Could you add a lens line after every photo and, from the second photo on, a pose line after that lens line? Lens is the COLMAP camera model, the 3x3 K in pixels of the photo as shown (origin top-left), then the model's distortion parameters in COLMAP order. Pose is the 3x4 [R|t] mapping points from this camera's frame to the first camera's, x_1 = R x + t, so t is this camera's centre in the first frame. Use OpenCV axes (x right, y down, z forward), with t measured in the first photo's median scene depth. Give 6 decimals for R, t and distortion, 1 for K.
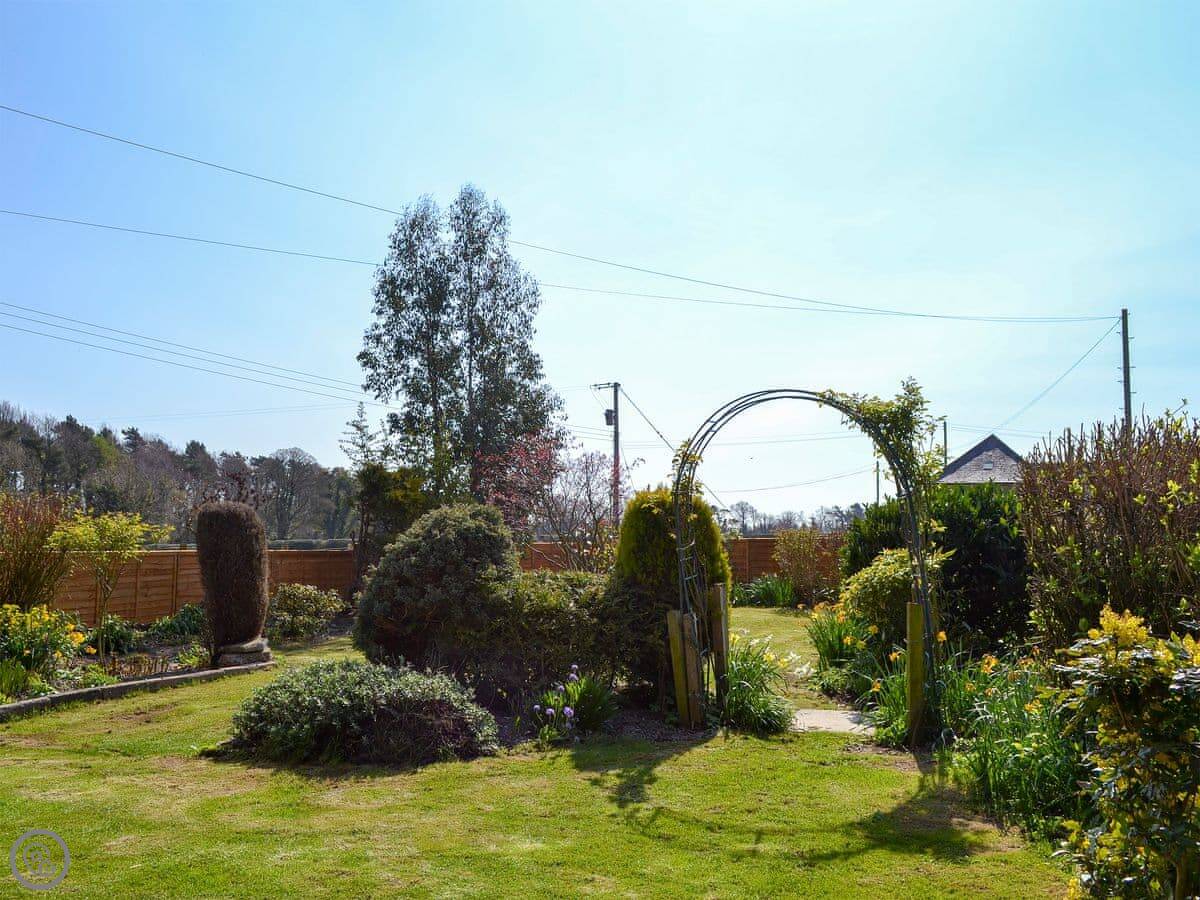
lens RADIAL K [[1169.2, 0, 600.2], [0, 1169.2, 449.6], [0, 0, 1]] dist [0.027073, 0.000000]
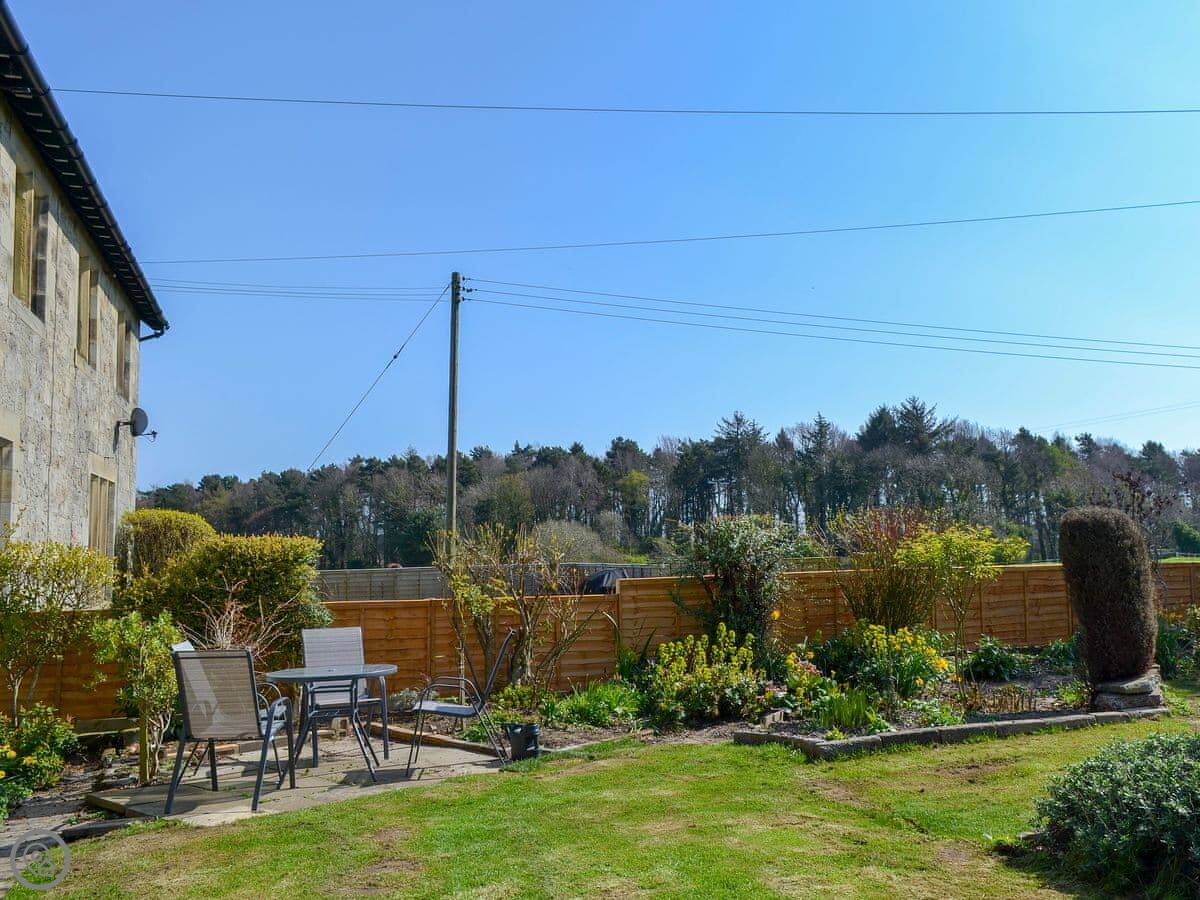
lens RADIAL K [[1169.2, 0, 601.6], [0, 1169.2, 454.5], [0, 0, 1]] dist [0.027073, 0.000000]
pose [[0.713560, -0.080171, -0.695992, 0.014137], [0.079129, 0.996297, -0.033636, 0.007775], [0.696111, -0.031072, 0.717262, 0.167604]]
